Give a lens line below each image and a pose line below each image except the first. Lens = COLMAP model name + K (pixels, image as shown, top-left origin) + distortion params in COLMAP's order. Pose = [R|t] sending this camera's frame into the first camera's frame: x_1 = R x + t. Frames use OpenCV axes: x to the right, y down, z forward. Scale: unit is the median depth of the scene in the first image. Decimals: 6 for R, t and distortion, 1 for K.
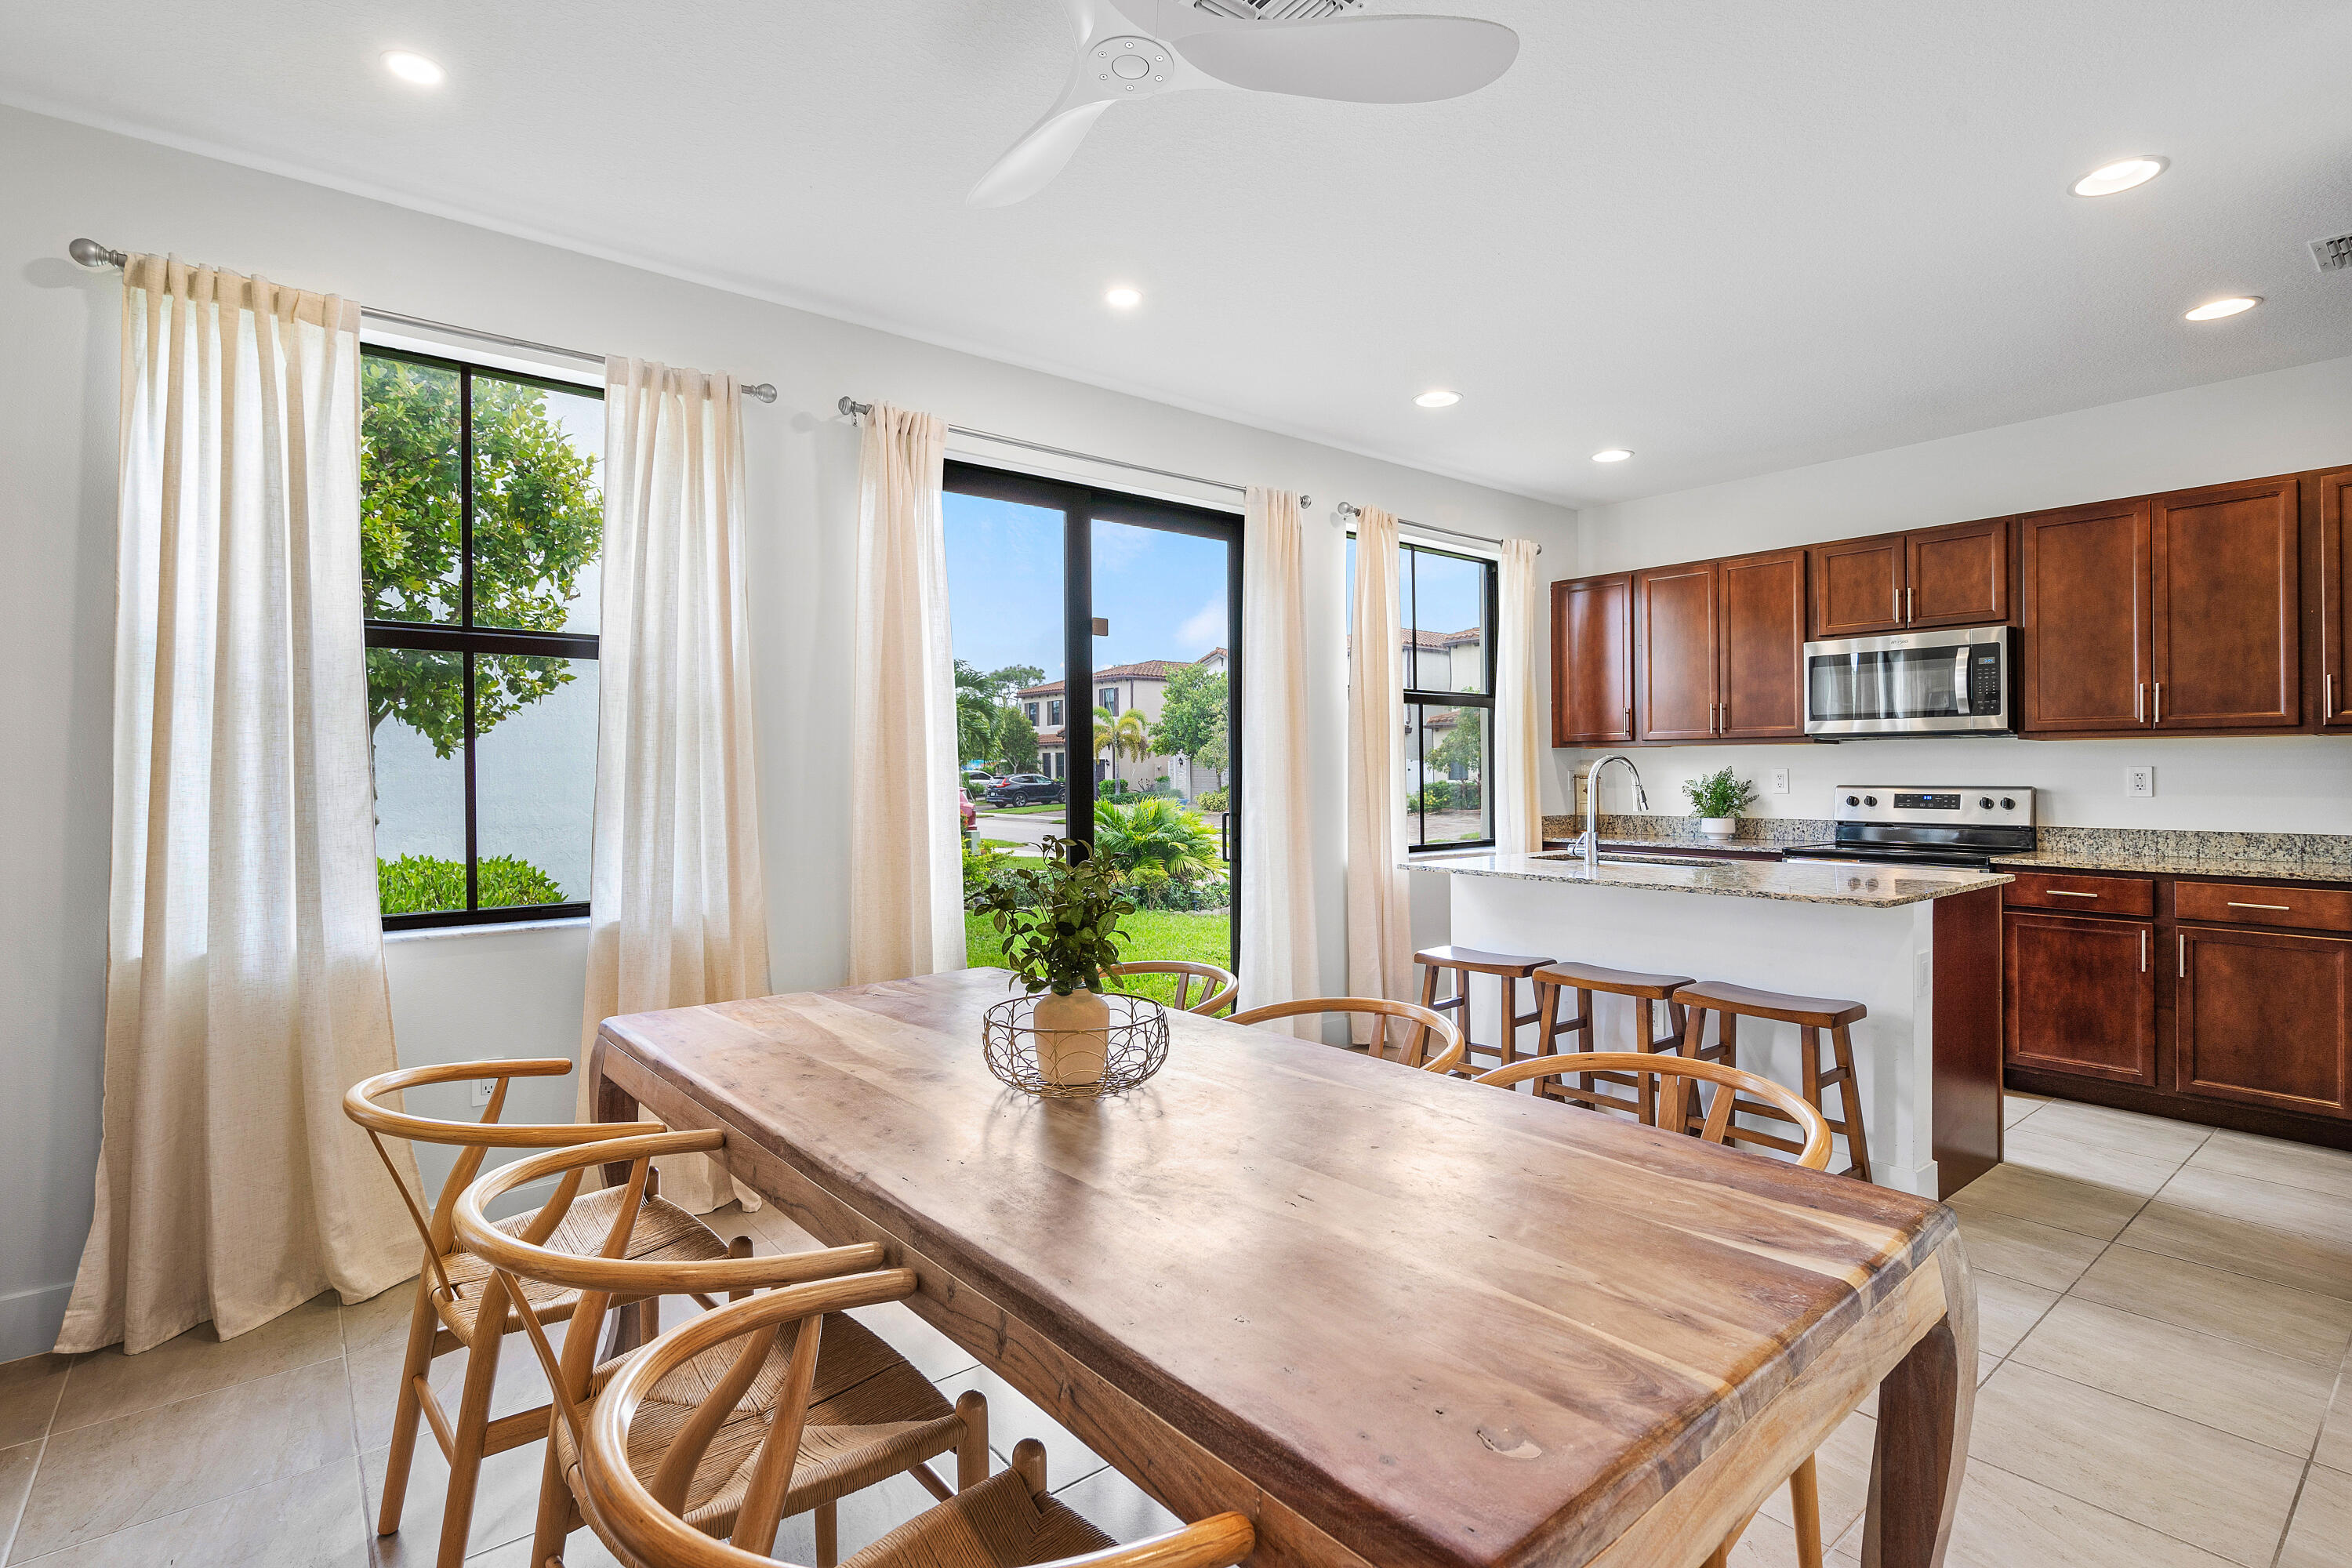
lens RADIAL K [[1124.6, 0, 1176.0], [0, 1124.6, 784.0], [0, 0, 1]] dist [-0.000039, -0.000020]
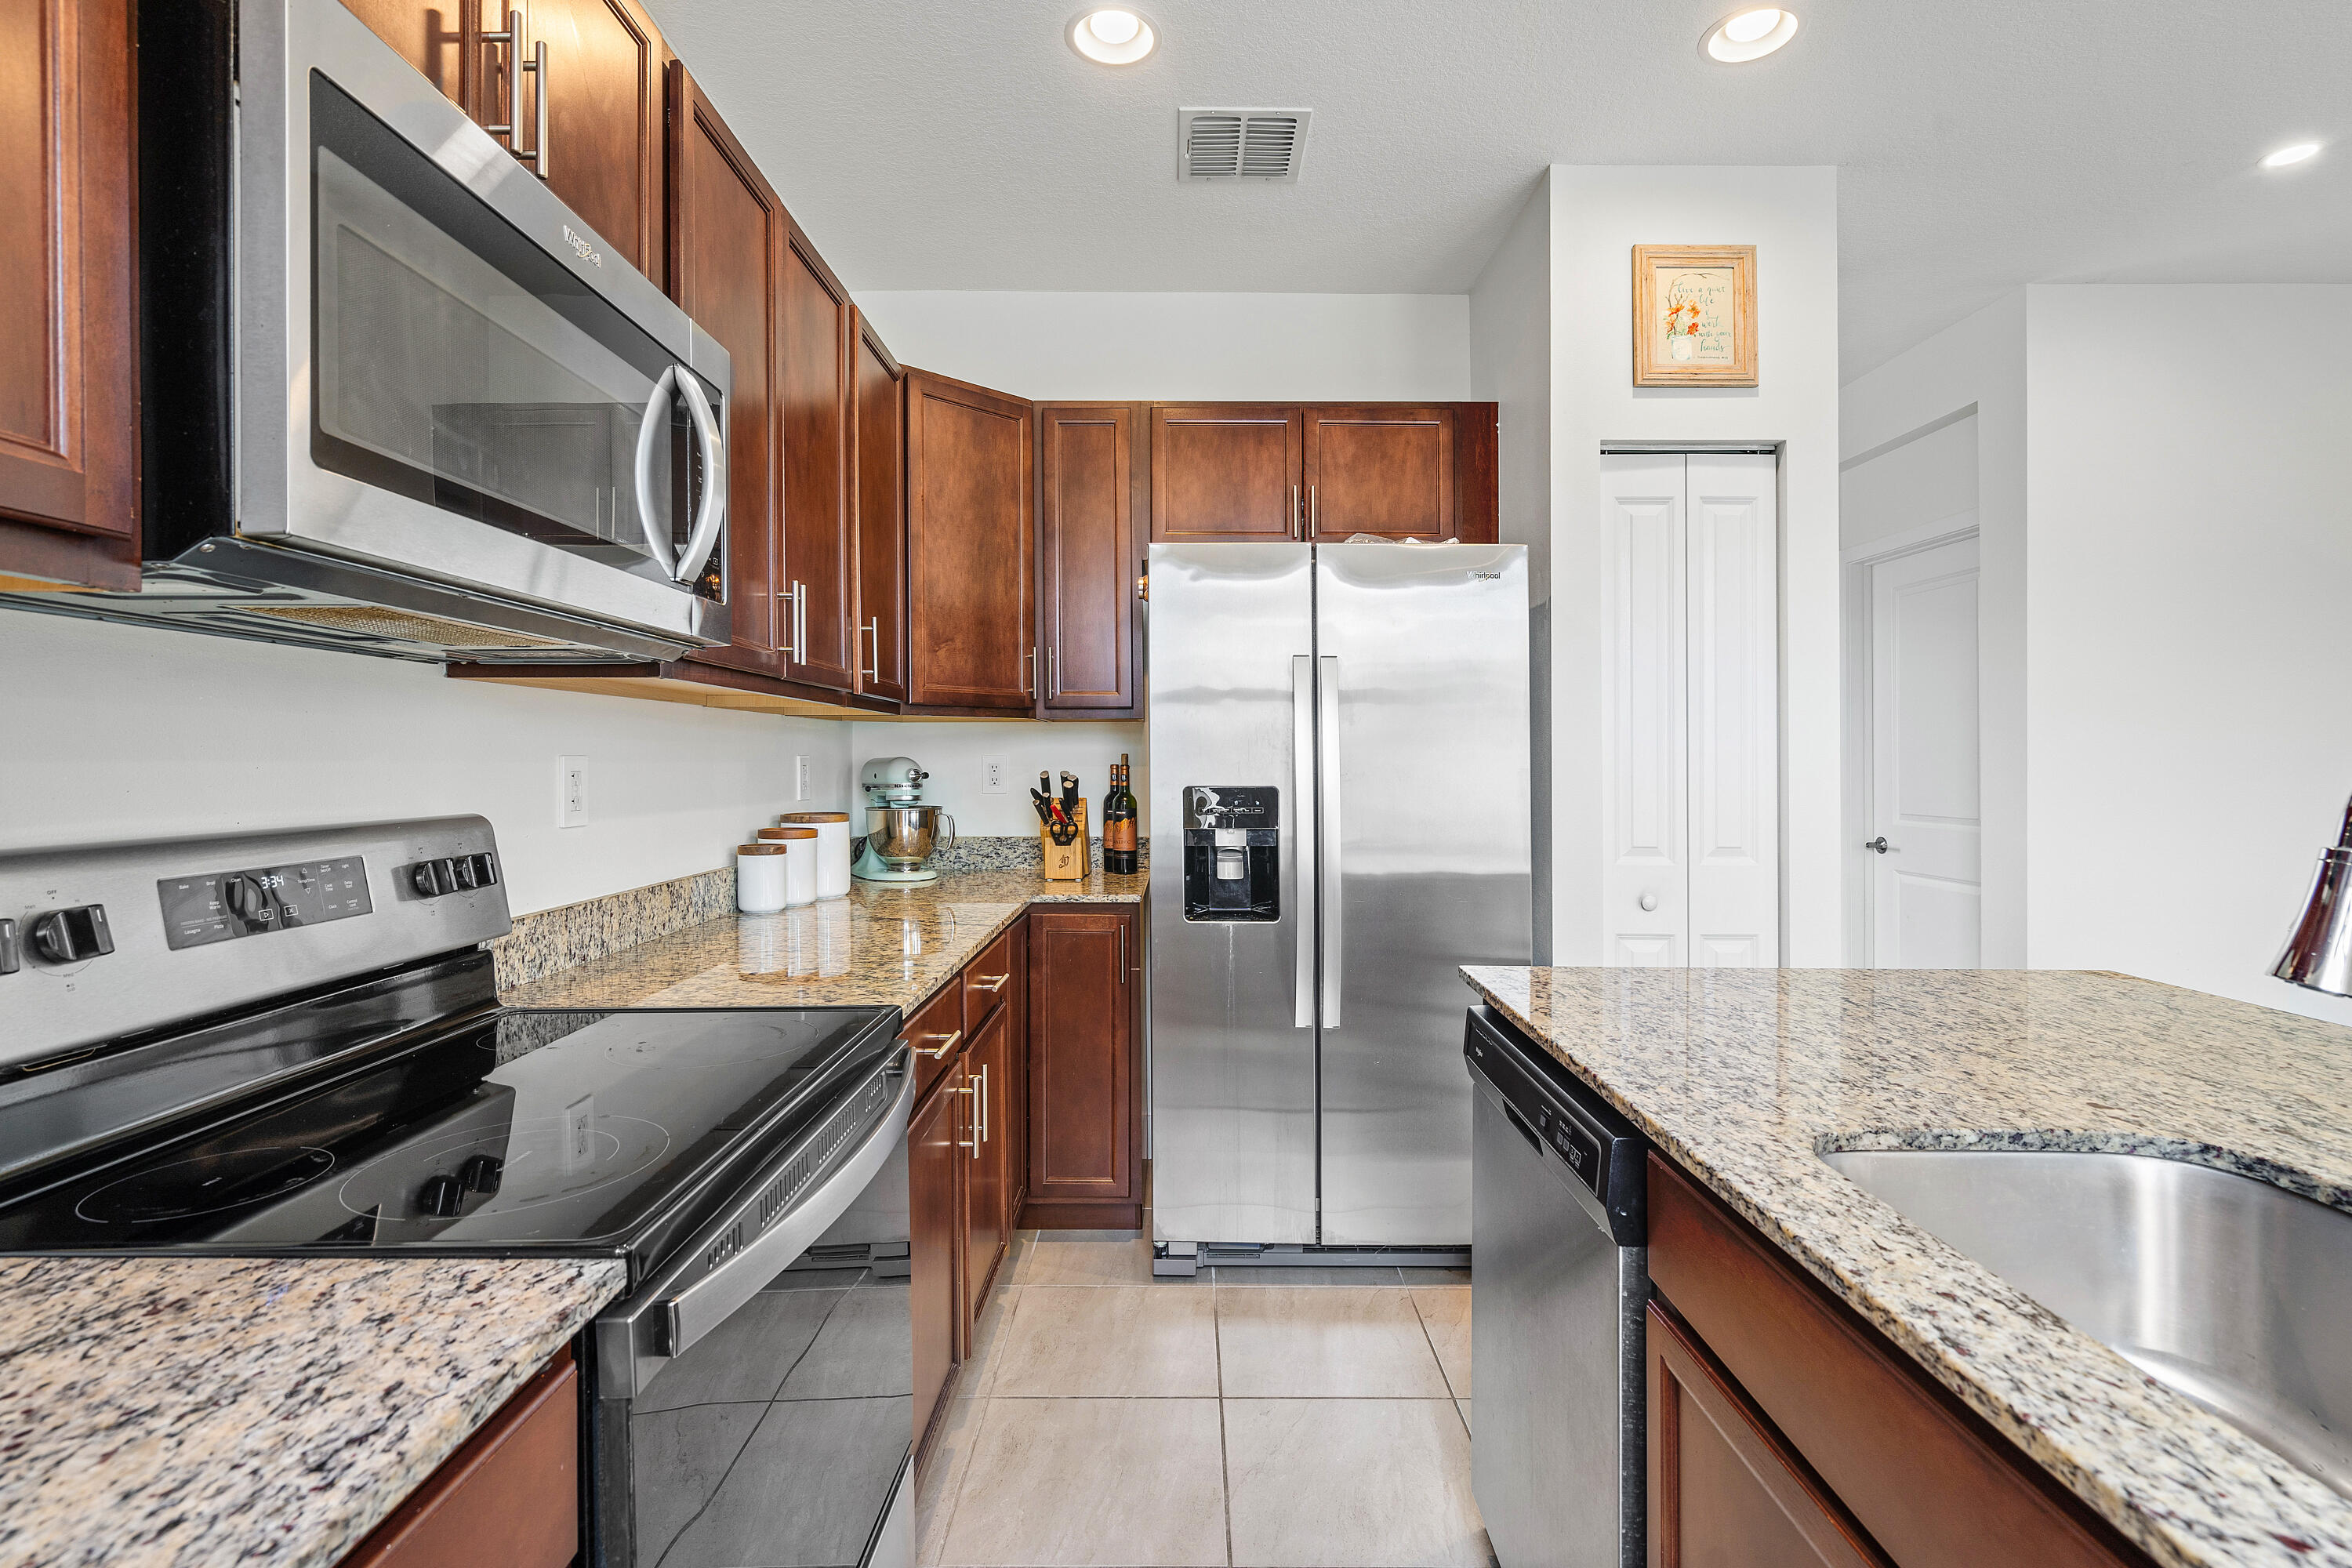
lens RADIAL K [[1115.5, 0, 1170.6], [0, 1115.5, 759.9], [0, 0, 1]] dist [0.000799, -0.000028]
pose [[-0.773893, 0.001259, 0.633315, 0.401713], [0.007419, 0.999947, 0.007078, -0.015156], [-0.633273, 0.010177, -0.773862, 1.147829]]
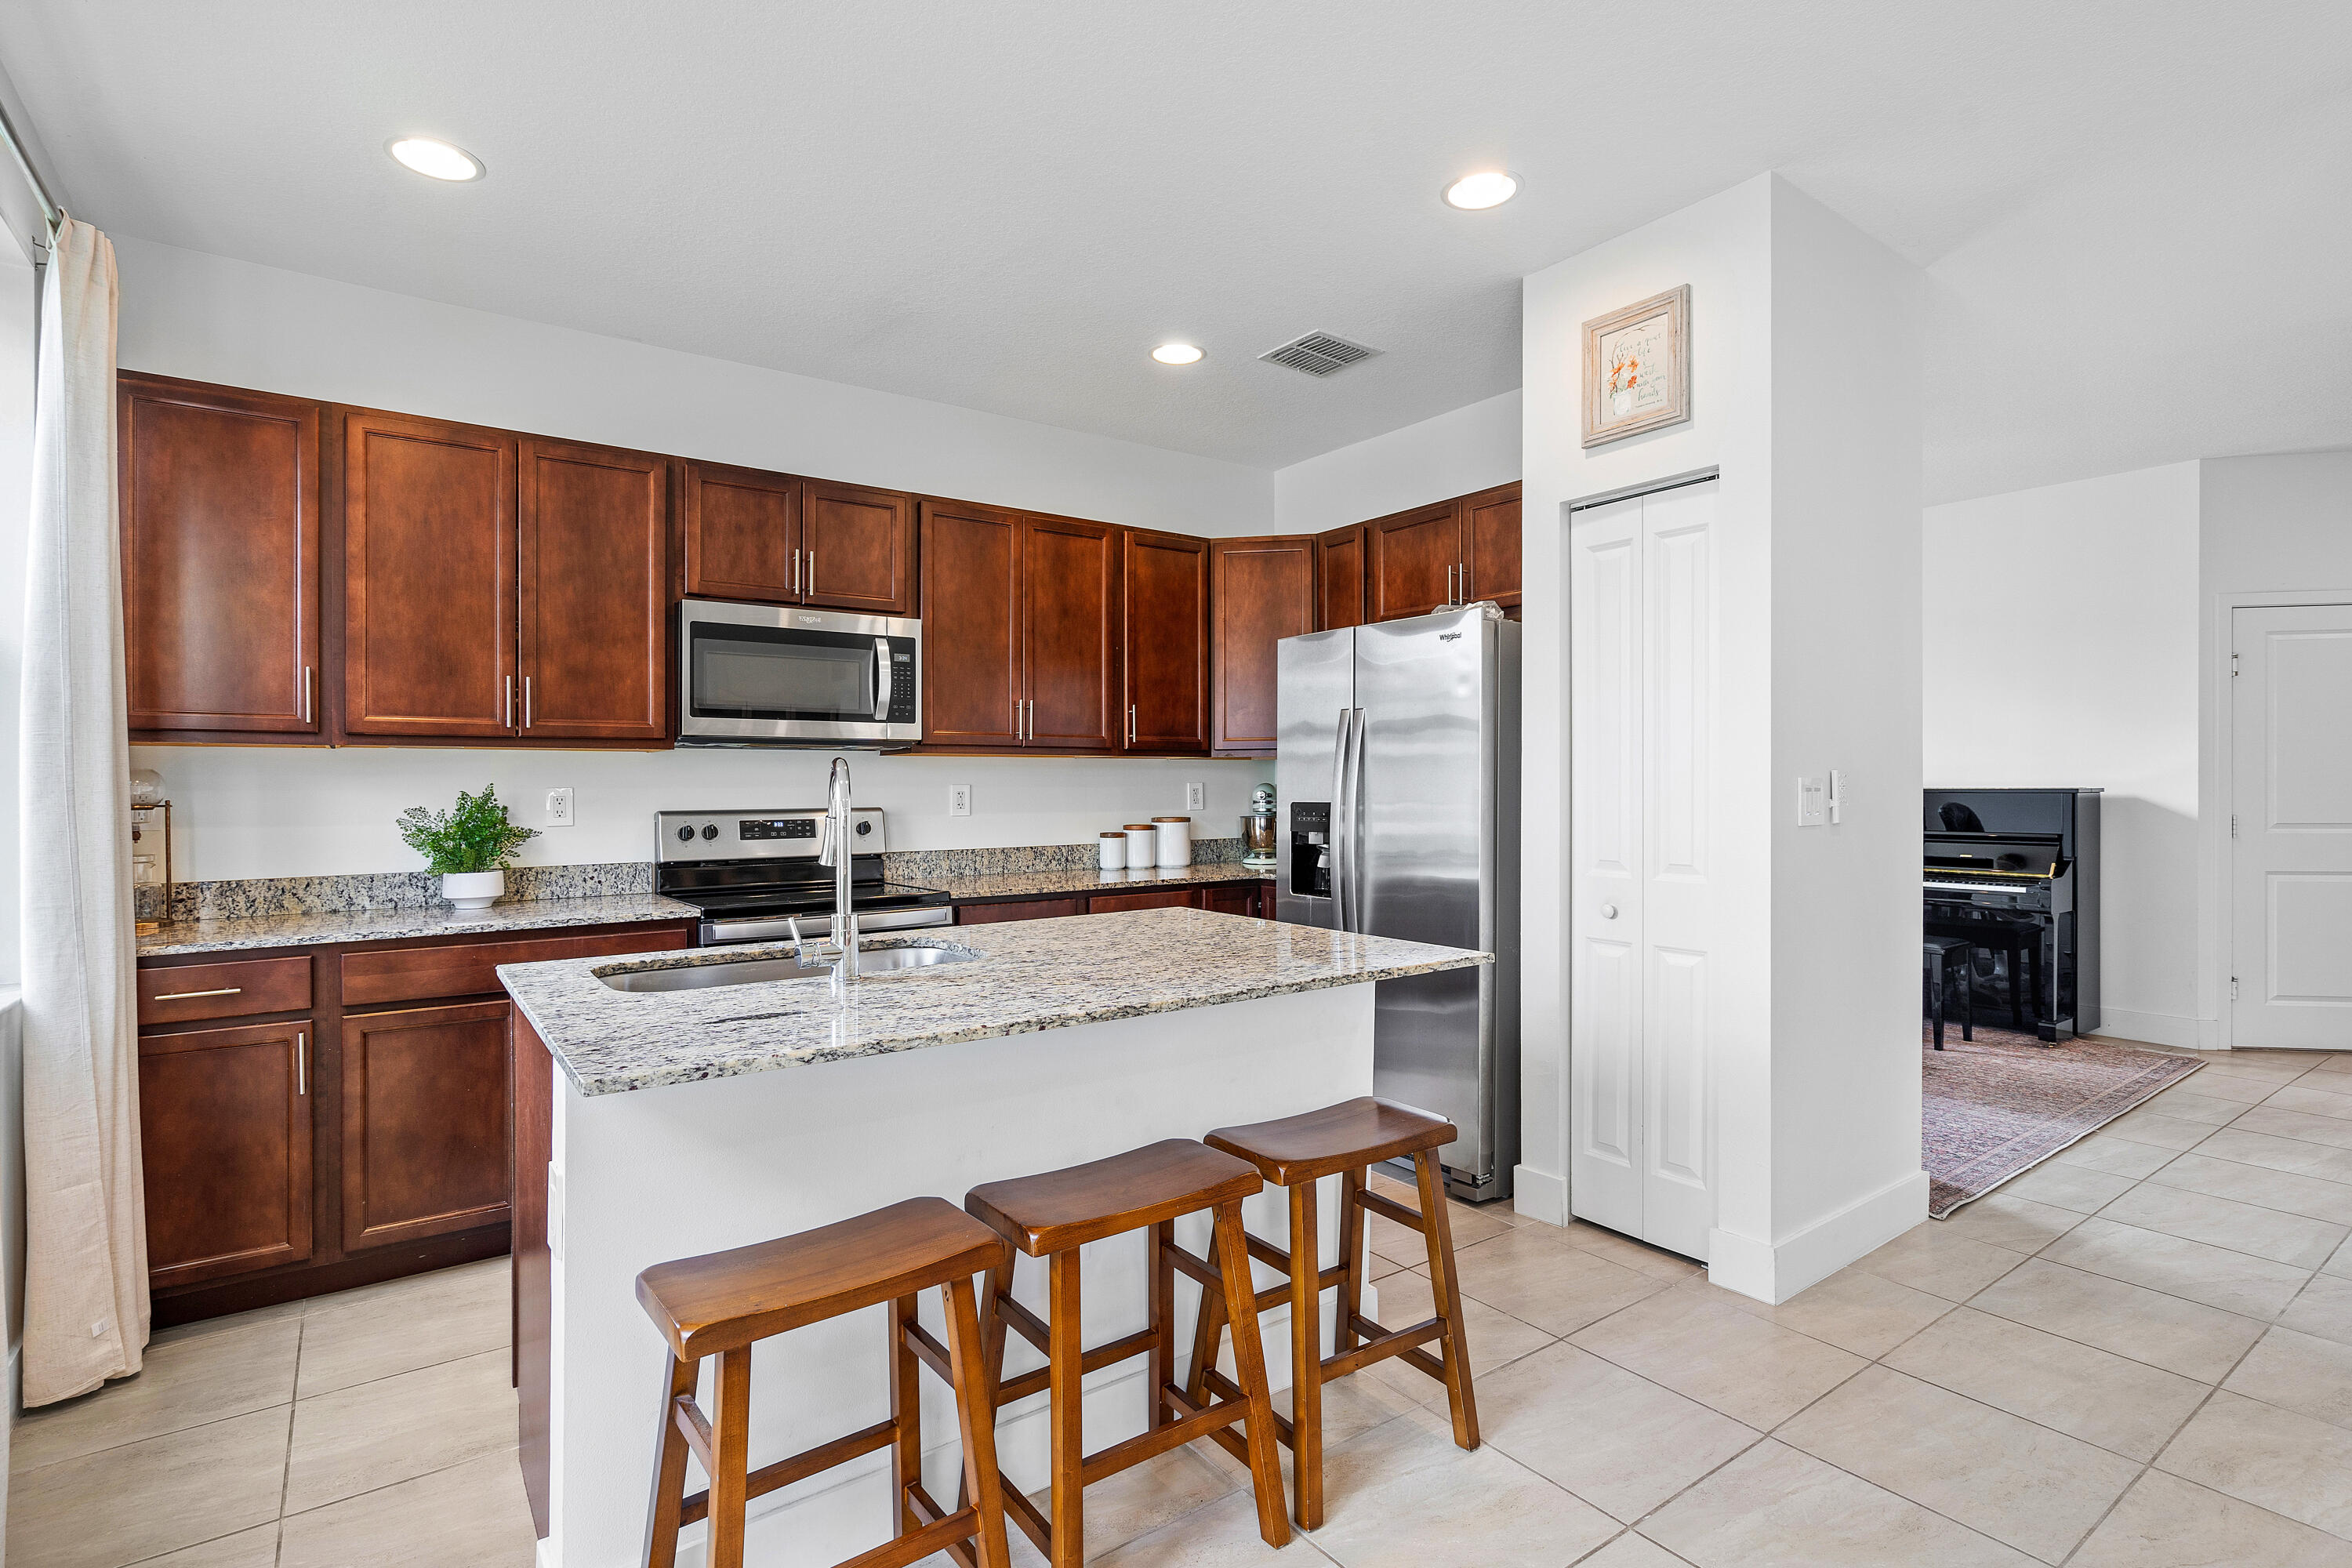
lens RADIAL K [[1124.6, 0, 1176.0], [0, 1124.6, 784.0], [0, 0, 1]] dist [-0.000039, -0.000020]
pose [[0.056131, 0.003859, 0.998416, -0.101455], [0.016102, 0.999859, -0.004770, -0.008329], [-0.998294, 0.016344, 0.056061, 0.735314]]
